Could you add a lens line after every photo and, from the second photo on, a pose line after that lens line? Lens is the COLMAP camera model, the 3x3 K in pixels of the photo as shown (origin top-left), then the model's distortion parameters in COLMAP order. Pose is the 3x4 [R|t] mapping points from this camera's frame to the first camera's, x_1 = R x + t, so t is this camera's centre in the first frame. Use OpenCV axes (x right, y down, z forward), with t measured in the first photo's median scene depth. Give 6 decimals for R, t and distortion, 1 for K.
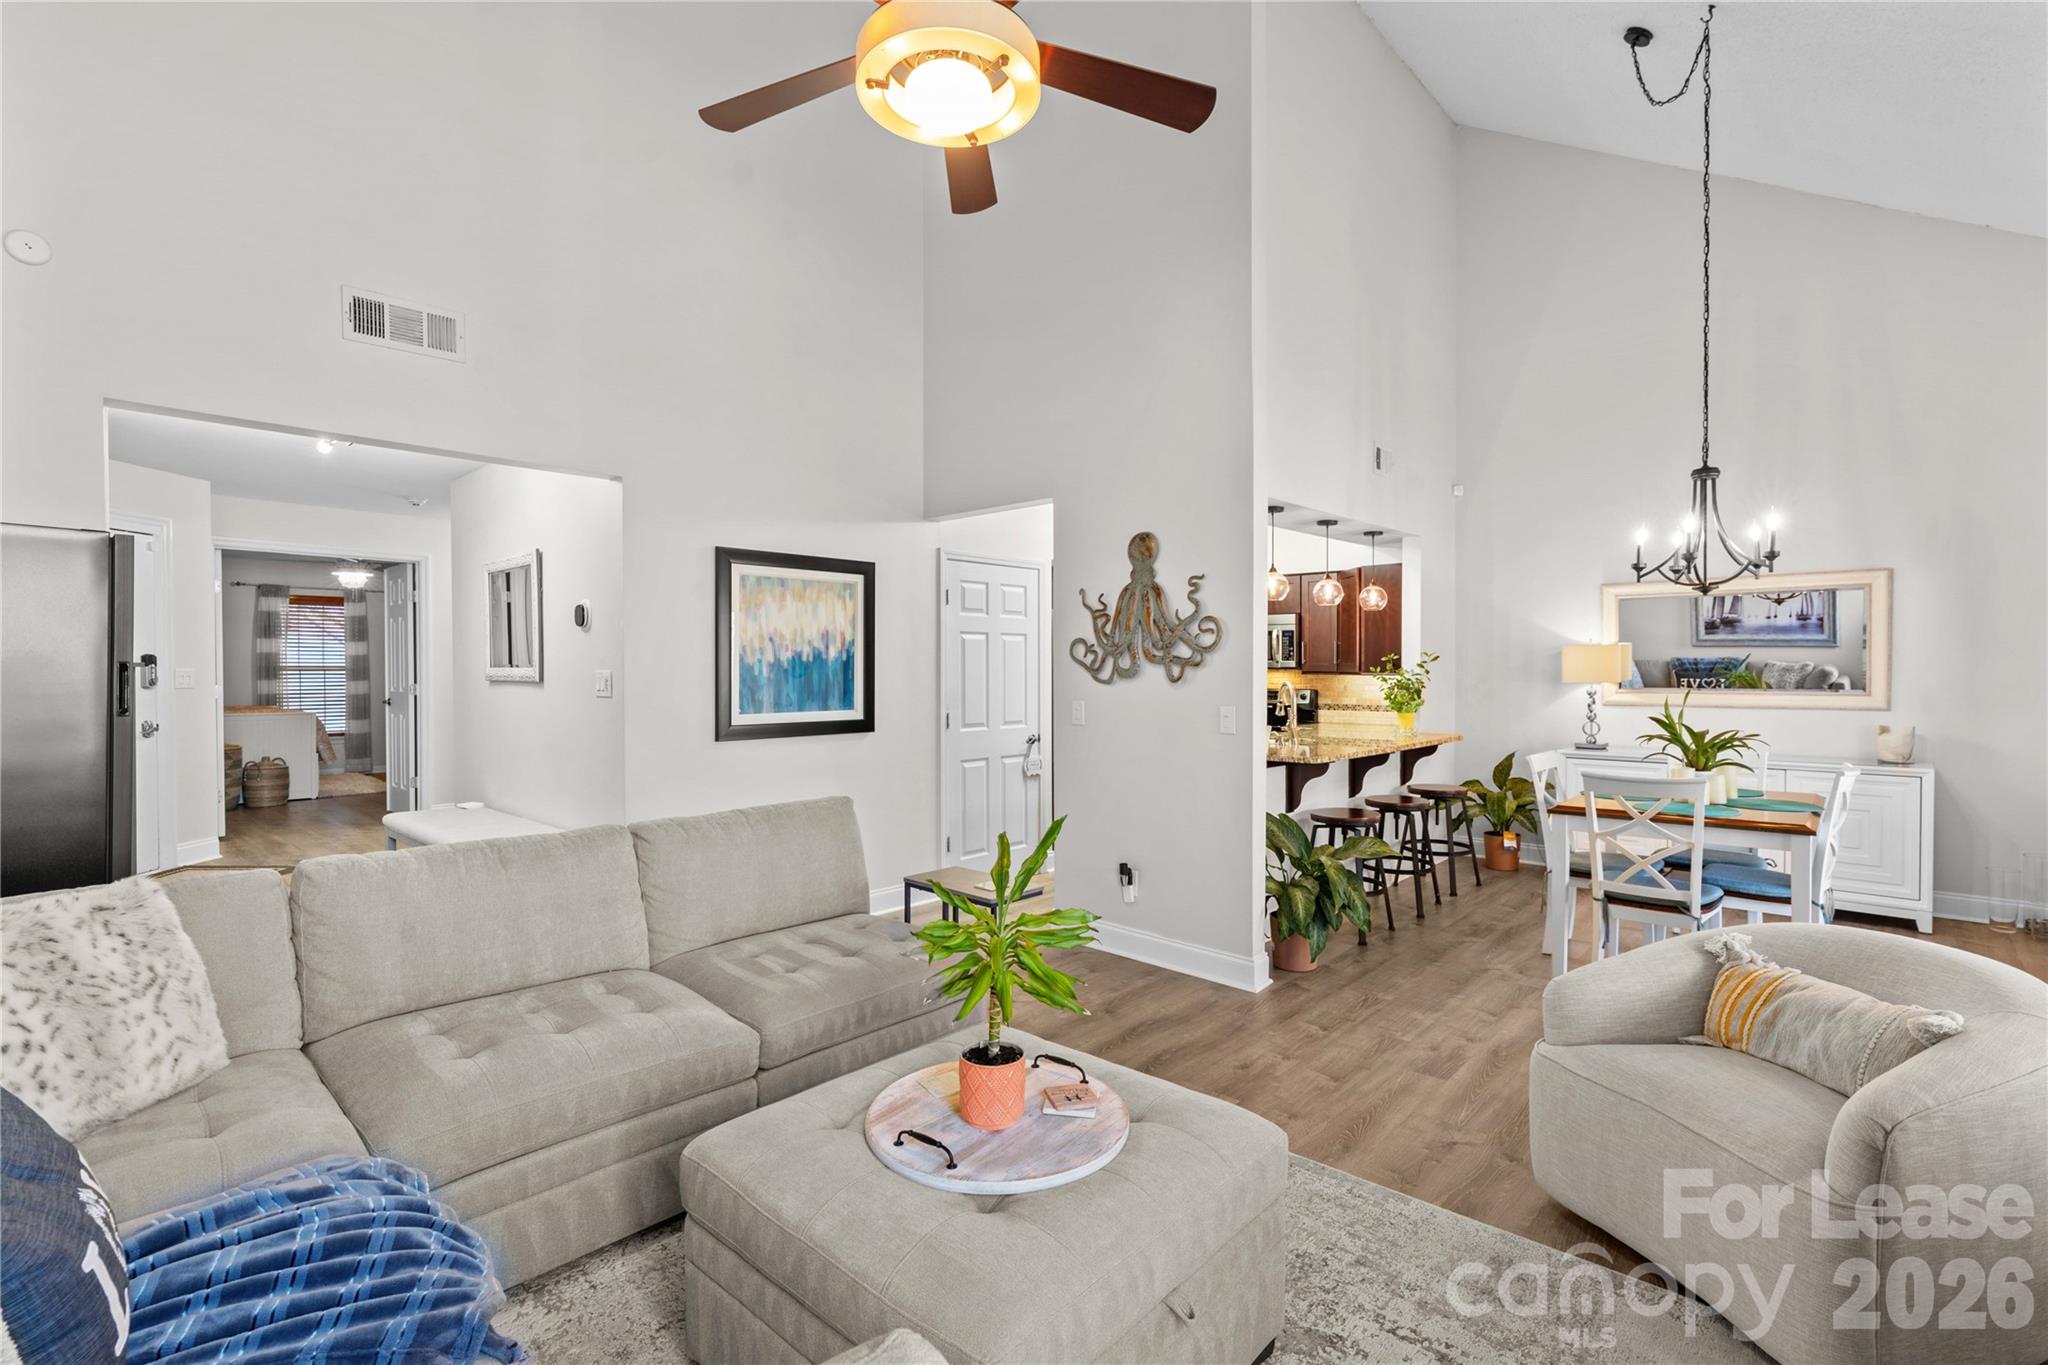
lens RADIAL K [[953.6, 0, 1022.4], [0, 953.6, 676.0], [0, 0, 1]] dist [-0.000370, 0.000138]
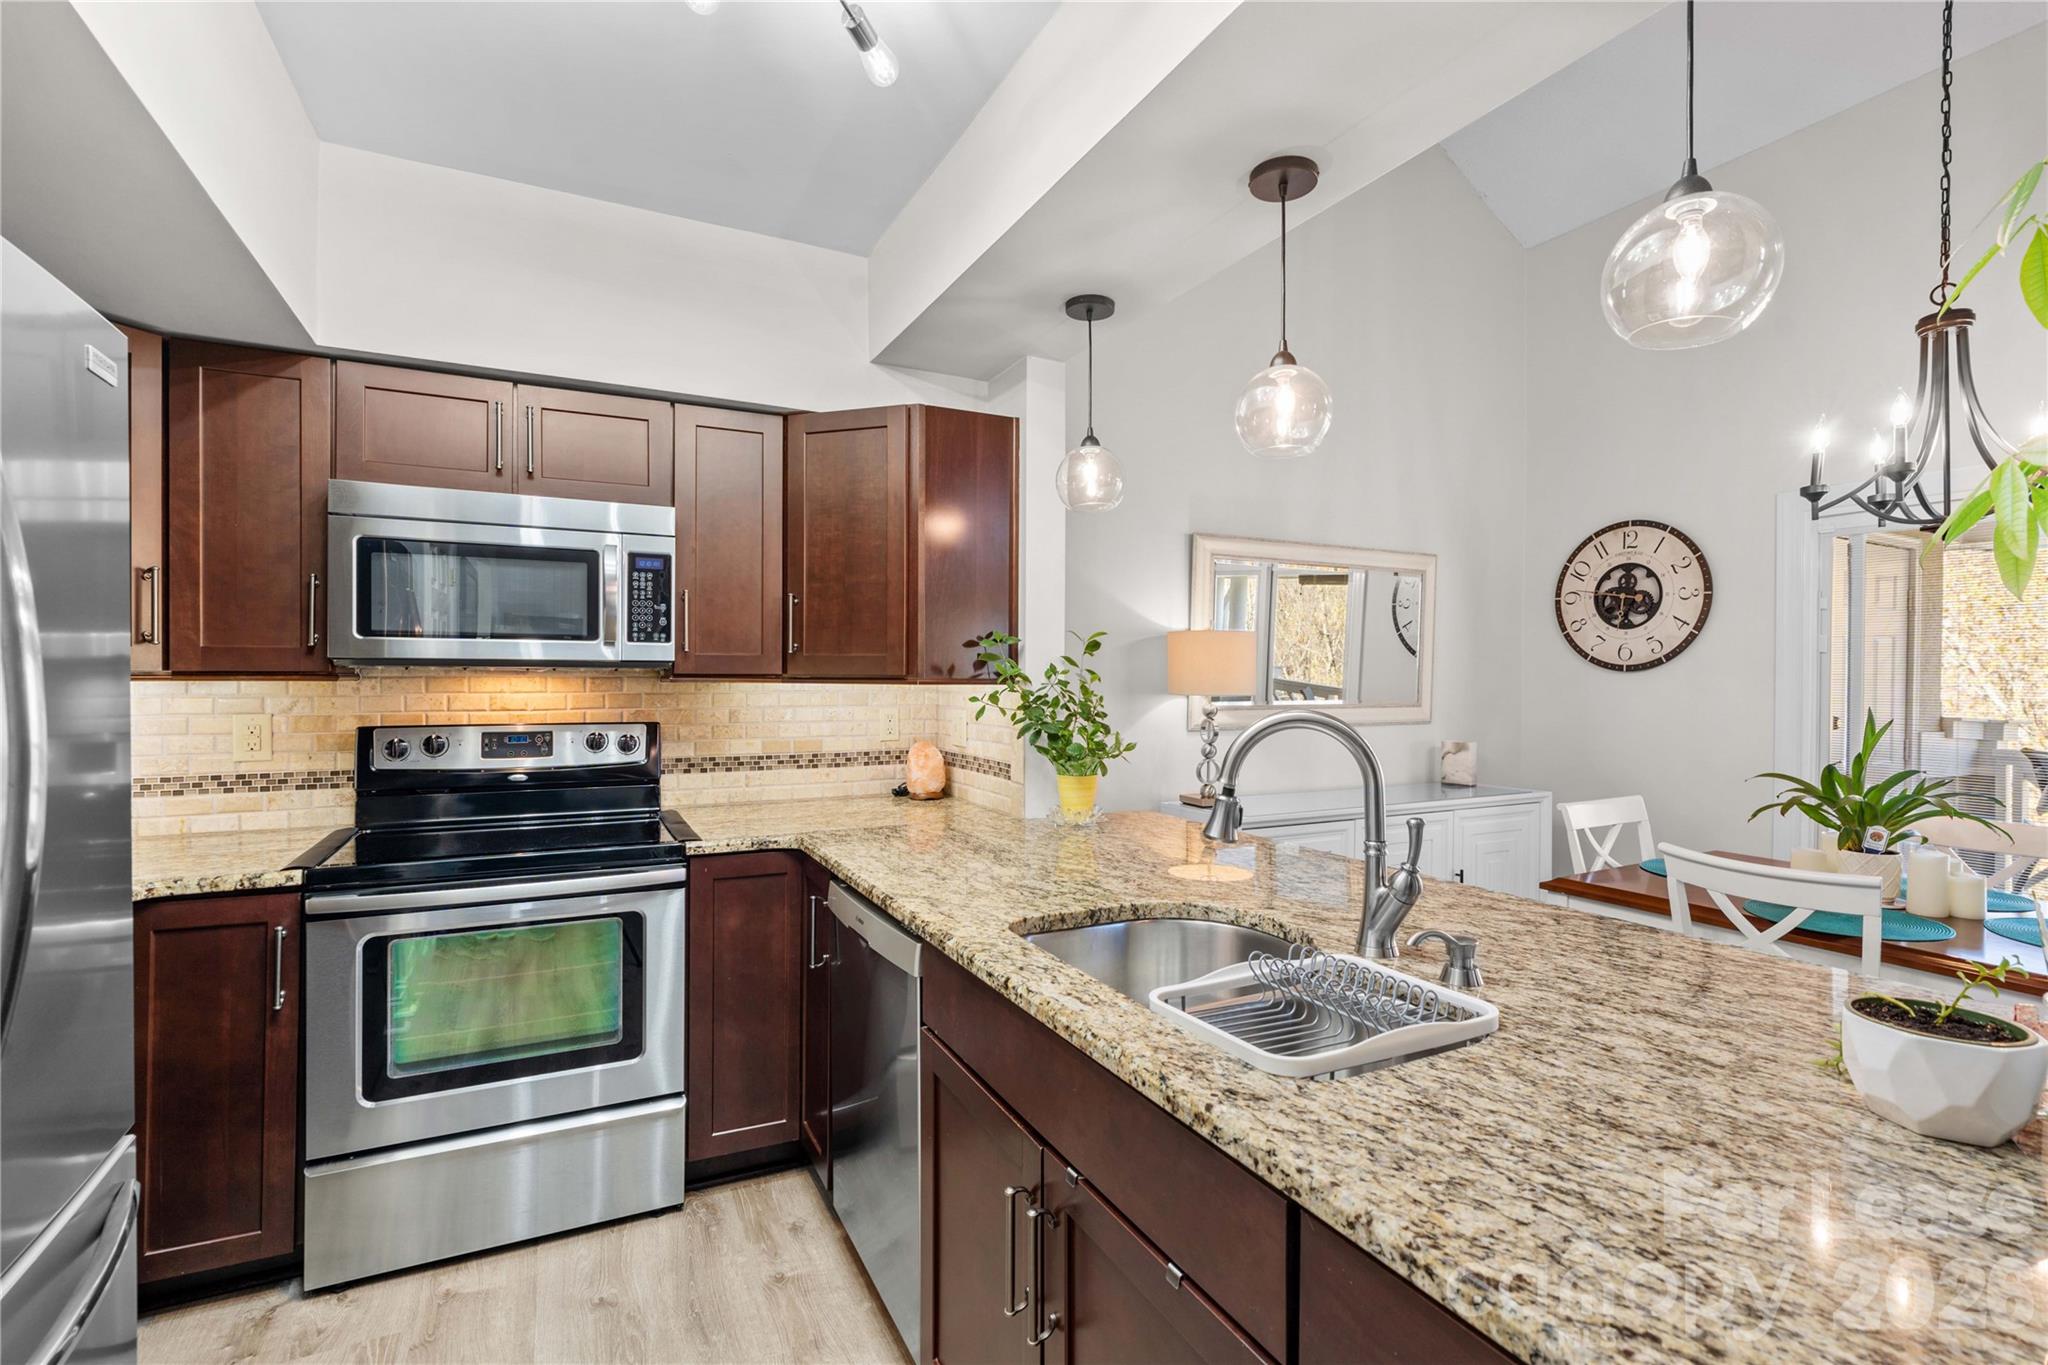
lens RADIAL K [[953.6, 0, 1044.1], [0, 953.6, 680.6], [0, 0, 1]] dist [-0.000370, 0.000138]
pose [[0.344578, -0.002201, 0.938755, 0.006134], [0.003189, 0.999994, 0.001174, -0.002688], [-0.938752, 0.002589, 0.344583, 0.857886]]
